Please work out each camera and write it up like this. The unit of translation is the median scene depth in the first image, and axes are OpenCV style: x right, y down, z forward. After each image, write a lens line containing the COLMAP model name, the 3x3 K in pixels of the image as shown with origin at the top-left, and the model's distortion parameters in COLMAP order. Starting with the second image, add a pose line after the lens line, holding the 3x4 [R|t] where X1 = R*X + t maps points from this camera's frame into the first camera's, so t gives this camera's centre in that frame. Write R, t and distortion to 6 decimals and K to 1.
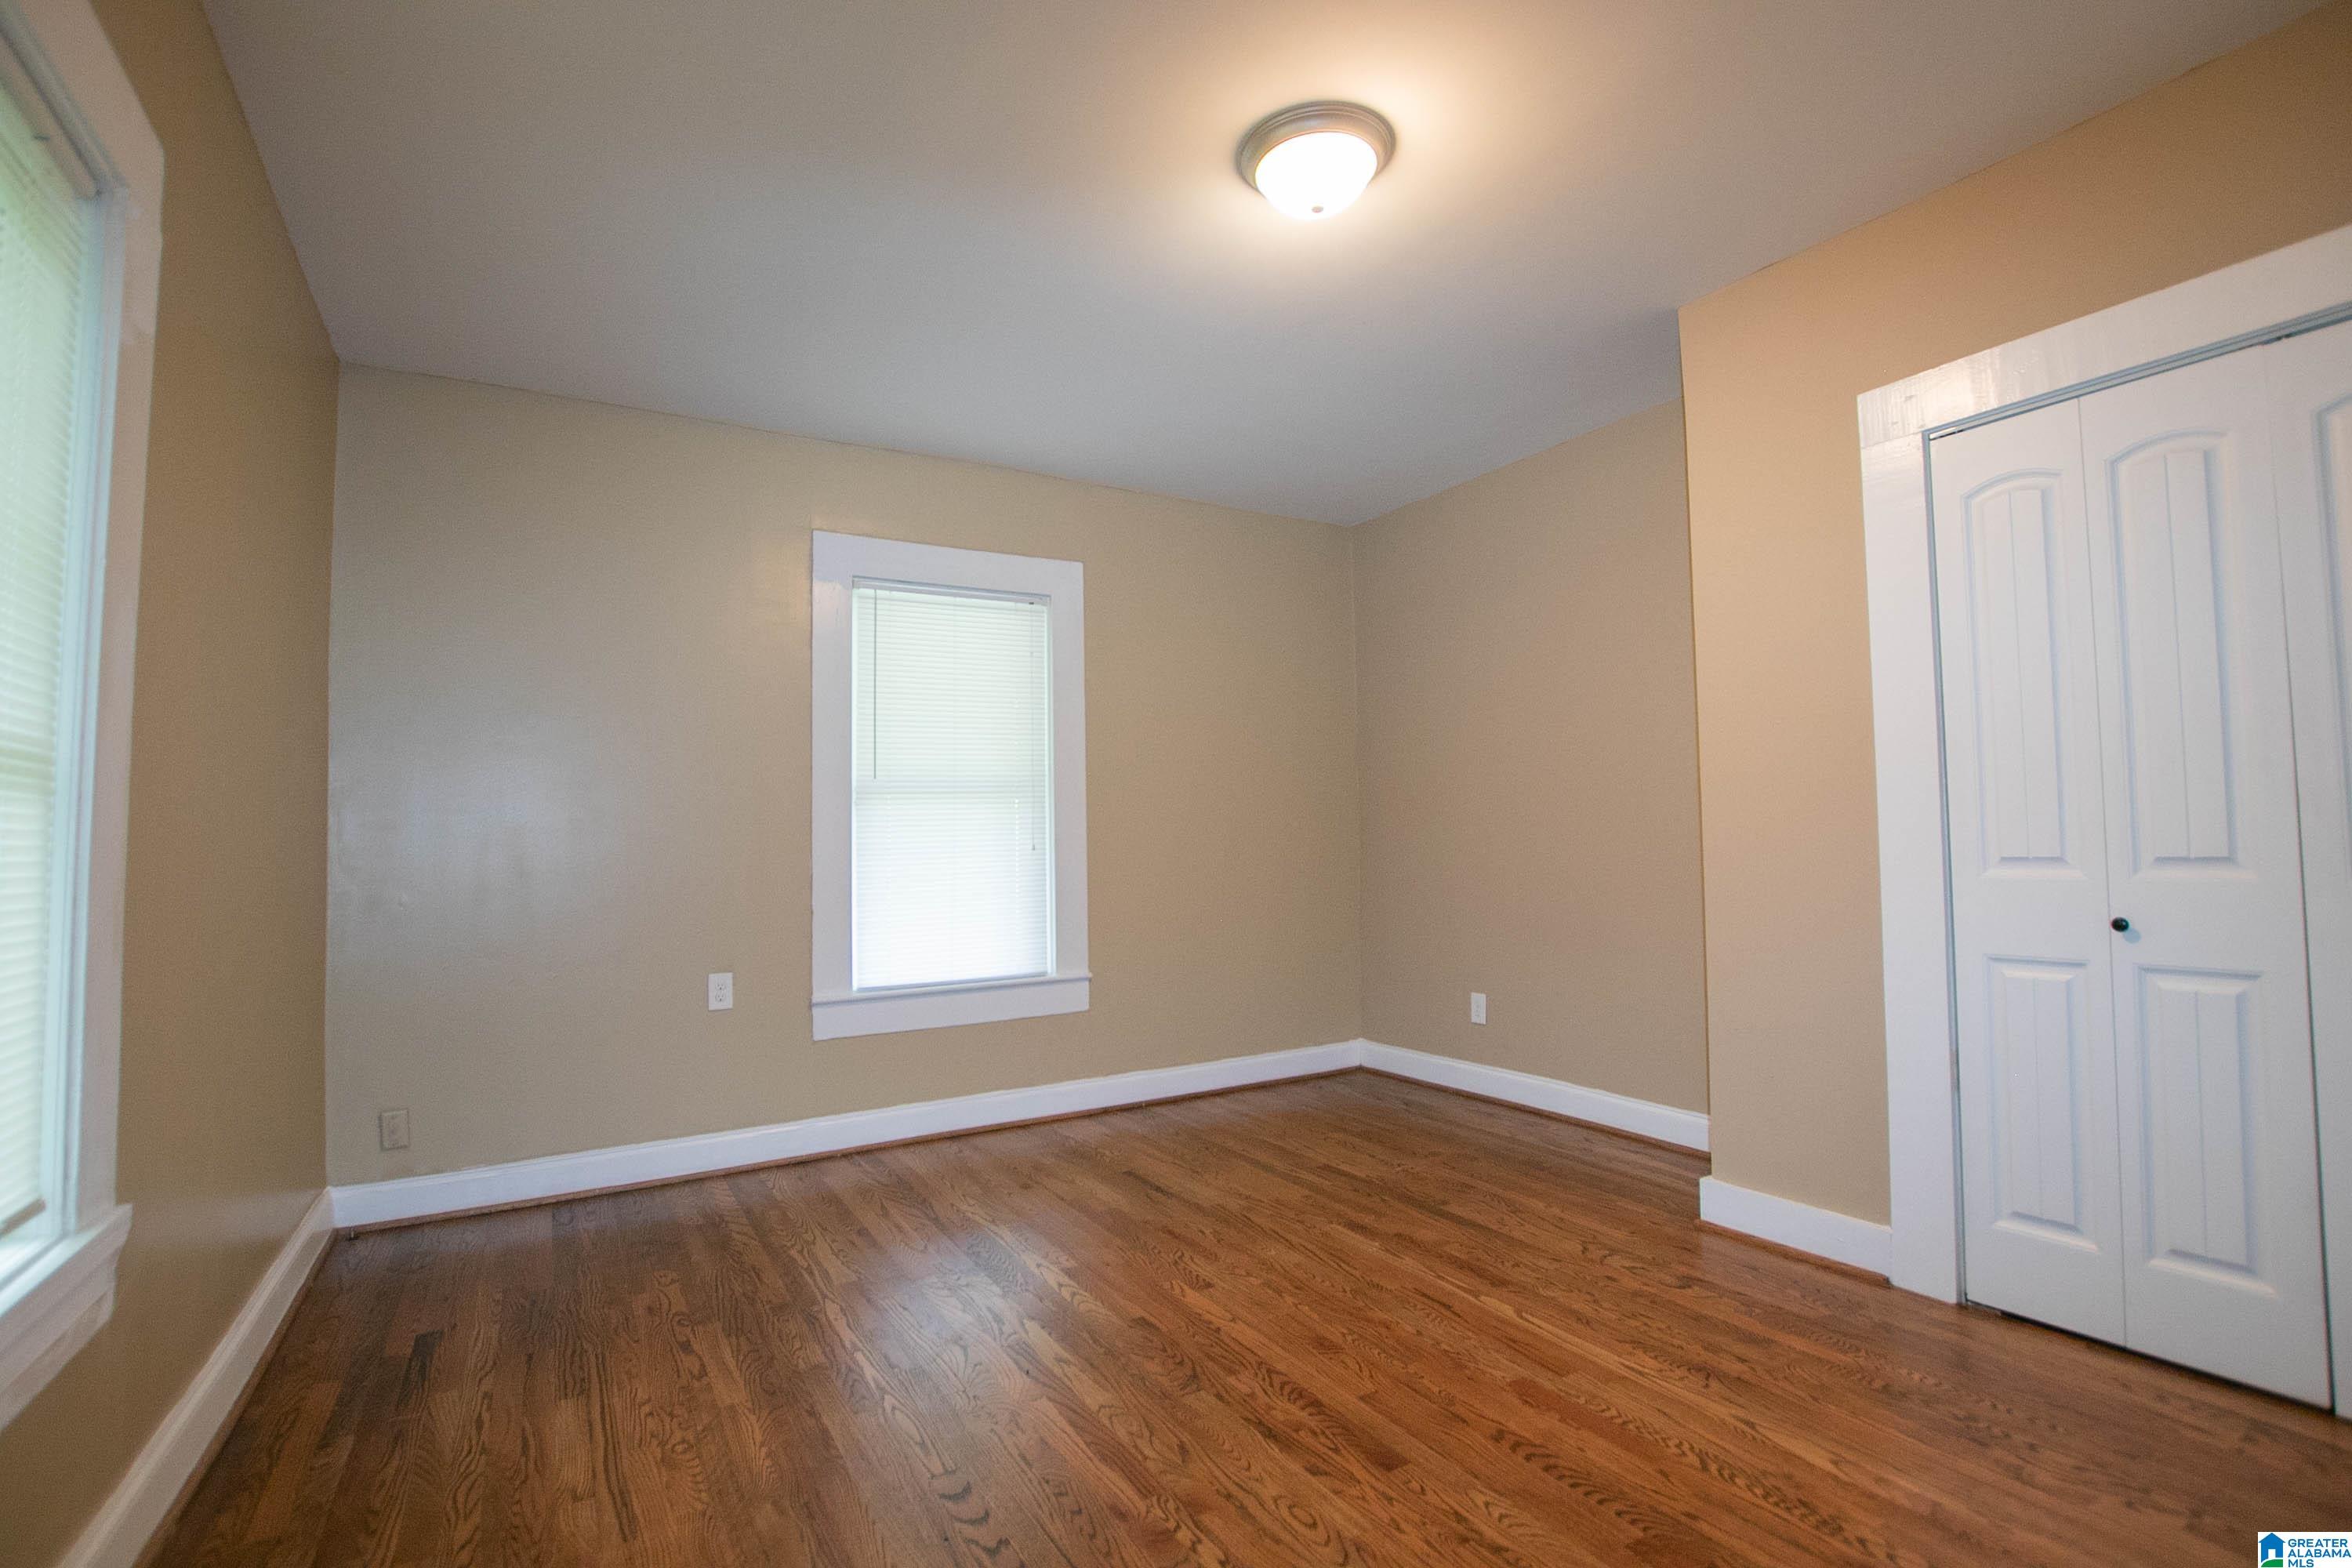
lens RADIAL K [[1087.5, 0, 1161.7], [0, 1087.5, 789.0], [0, 0, 1]] dist [-0.029566, 0.004067]
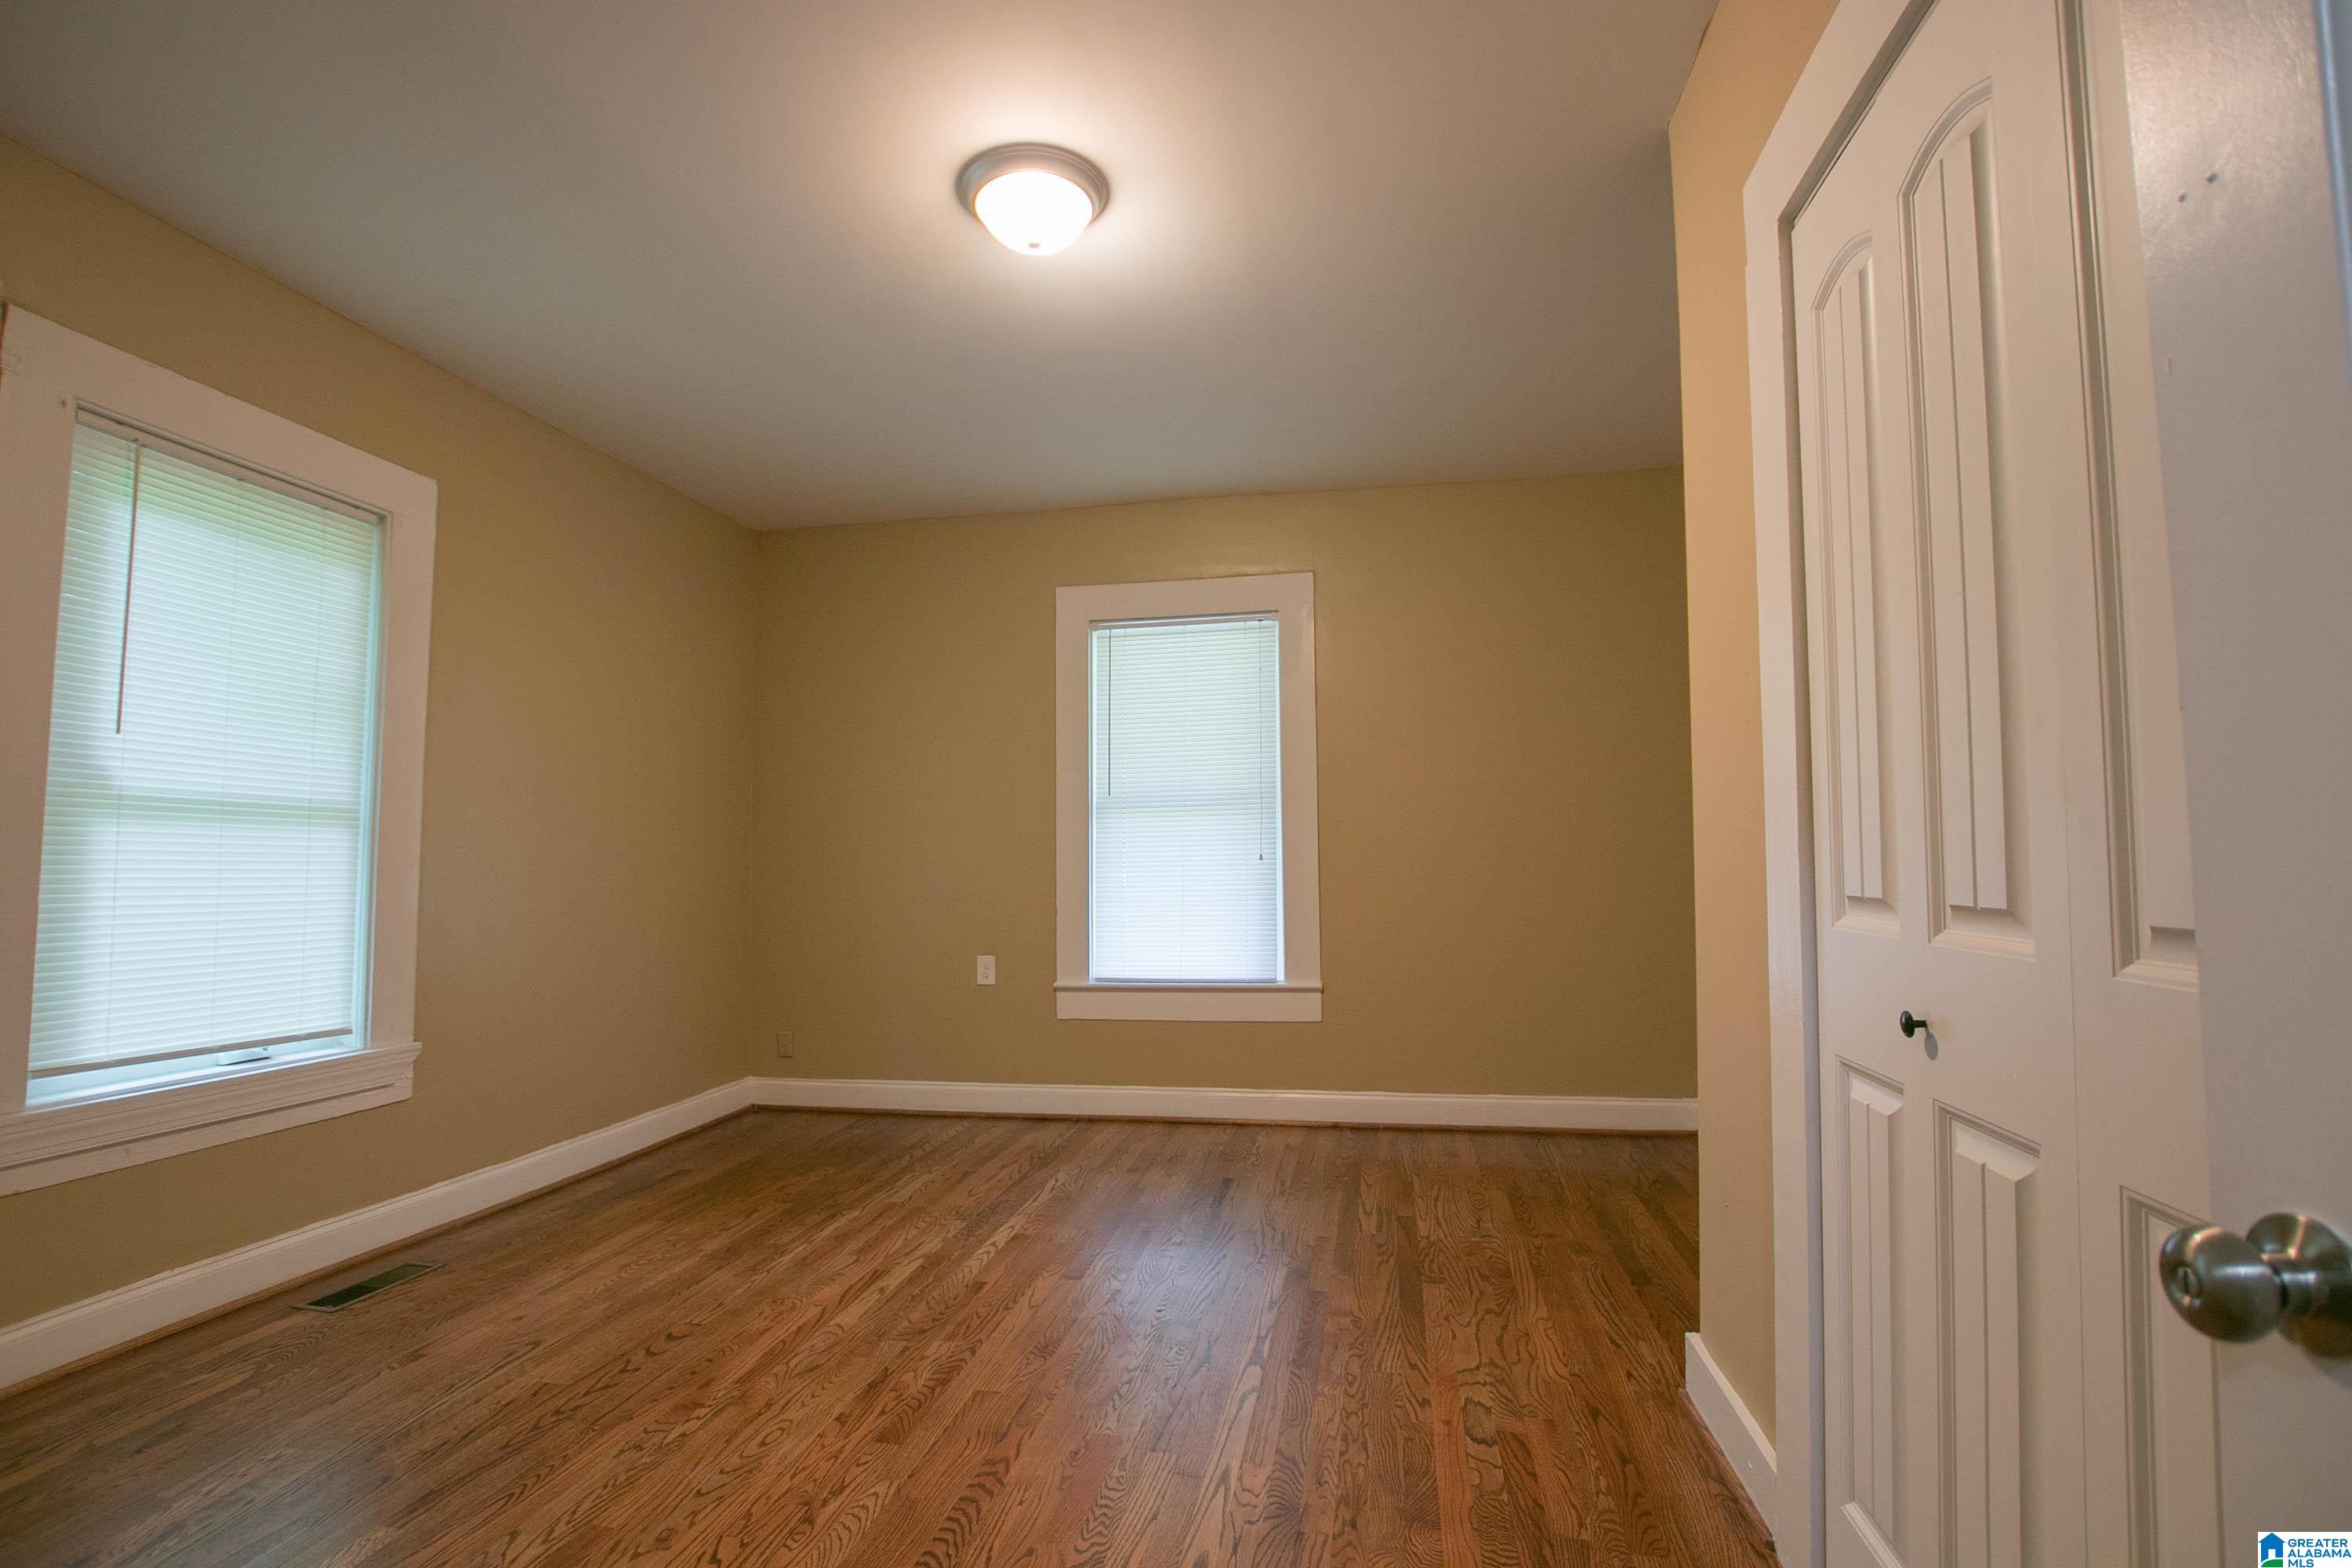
lens RADIAL K [[1087.5, 0, 1155.0], [0, 1087.5, 790.2], [0, 0, 1]] dist [-0.029566, 0.004067]
pose [[0.750520, -0.029818, -0.660175, 0.658440], [0.028275, 0.999516, -0.013000, 0.001415], [0.660242, -0.008910, 0.751000, 0.216752]]
